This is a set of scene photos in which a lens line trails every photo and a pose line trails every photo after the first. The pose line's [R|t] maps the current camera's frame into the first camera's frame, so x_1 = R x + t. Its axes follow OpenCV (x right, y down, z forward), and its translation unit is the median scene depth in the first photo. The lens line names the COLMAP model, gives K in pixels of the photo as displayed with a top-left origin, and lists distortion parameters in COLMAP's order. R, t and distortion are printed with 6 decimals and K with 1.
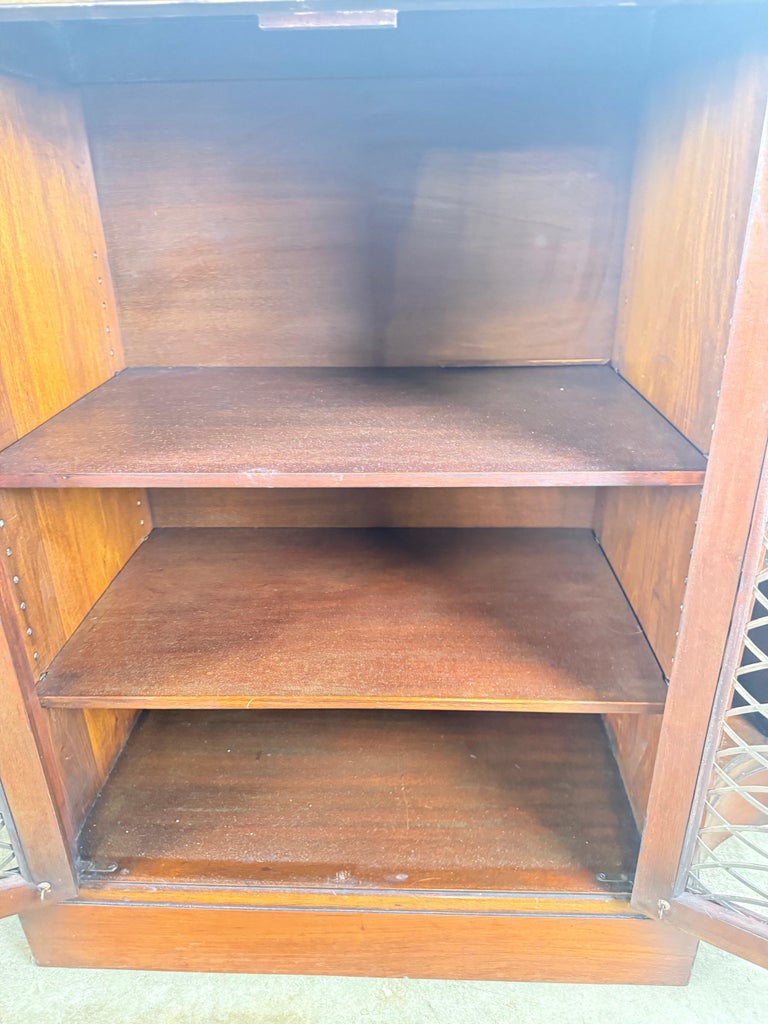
lens RADIAL K [[729.1, 0, 378.9], [0, 729.1, 503.2], [0, 0, 1]] dist [-0.005333, -0.019578]
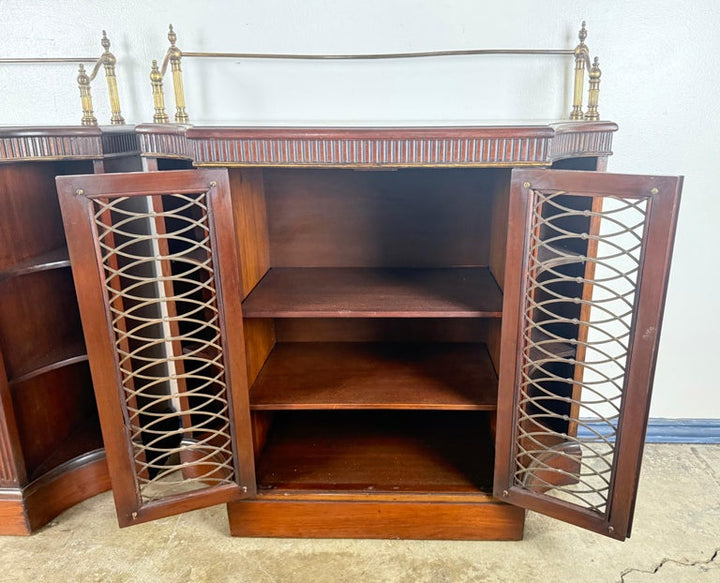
lens RADIAL K [[562.0, 0, 376.9], [0, 562.0, 291.9], [0, 0, 1]] dist [0.020079, -0.016003]
pose [[0.999898, 0.005755, 0.013037, -0.056763], [-0.004354, 0.994454, -0.105081, 0.079465], [-0.013570, 0.105014, 0.994378, -0.835848]]
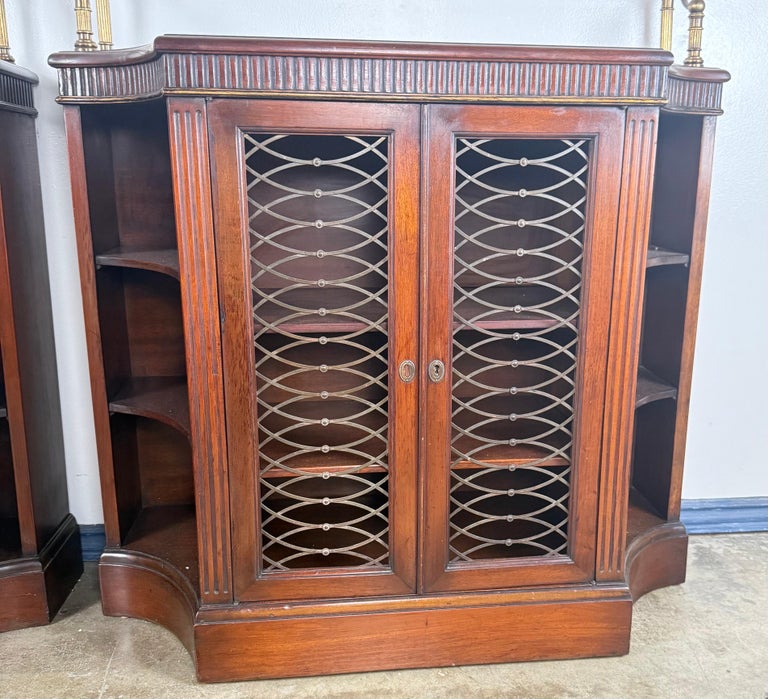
lens RADIAL K [[797.3, 0, 407.2], [0, 797.3, 366.1], [0, 0, 1]] dist [0.034752, 0.000000]
pose [[0.987669, -0.014498, 0.155885, -0.317604], [0.041266, 0.984599, -0.169886, 0.322602], [-0.151022, 0.174224, 0.973056, -0.754104]]
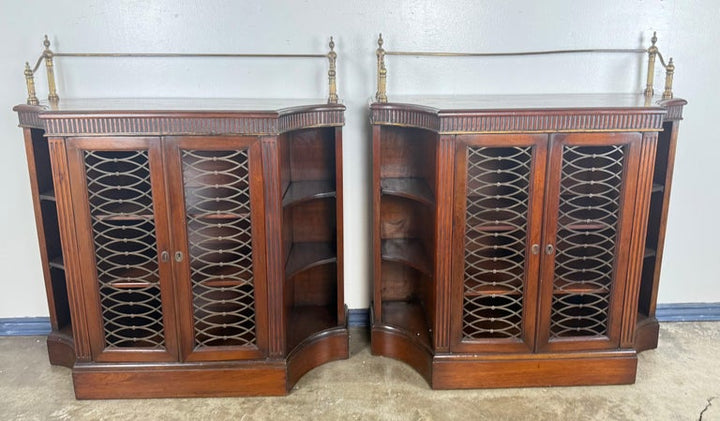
lens RADIAL K [[546.8, 0, 365.9], [0, 546.8, 183.2], [0, 0, 1]] dist [0.030397, -0.041451]
pose [[0.997242, -0.009560, 0.073594, -0.961176], [0.022315, 0.984402, -0.174515, 0.180149], [-0.070778, 0.175676, 0.981900, -1.514235]]
